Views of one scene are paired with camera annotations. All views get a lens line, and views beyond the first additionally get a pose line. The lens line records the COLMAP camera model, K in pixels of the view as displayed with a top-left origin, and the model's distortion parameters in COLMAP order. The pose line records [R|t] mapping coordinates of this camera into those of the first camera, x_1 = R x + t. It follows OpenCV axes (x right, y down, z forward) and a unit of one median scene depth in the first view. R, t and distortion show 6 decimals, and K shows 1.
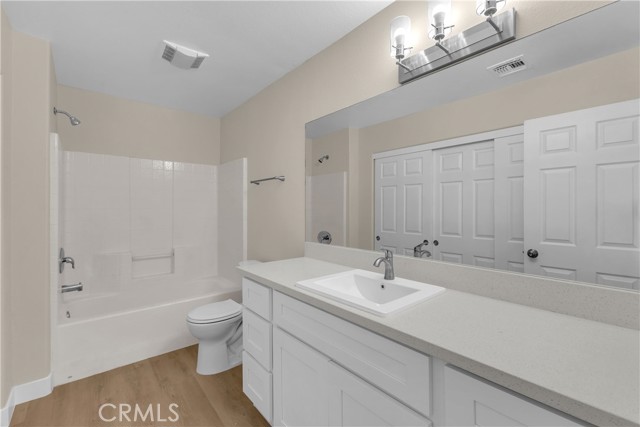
lens RADIAL K [[276.8, 0, 321.3], [0, 276.8, 209.7], [0, 0, 1]] dist [0.012026, 0.000133]
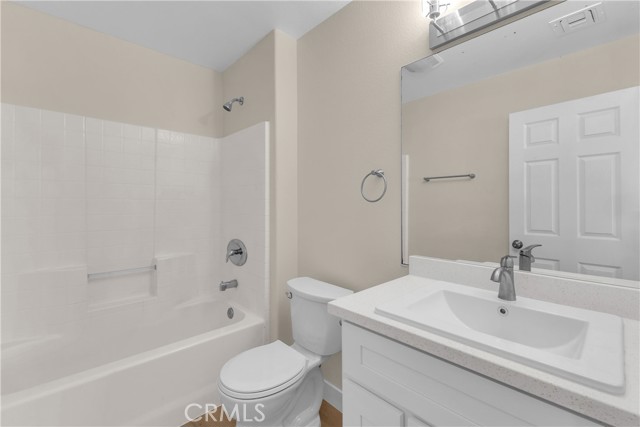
lens RADIAL K [[276.8, 0, 321.3], [0, 276.8, 209.7], [0, 0, 1]] dist [0.012026, 0.000133]
pose [[0.993190, 0.006691, 0.116310, -0.217209], [-0.011004, 0.999274, 0.036473, 0.008022], [-0.115982, -0.037505, 0.992543, 0.282811]]
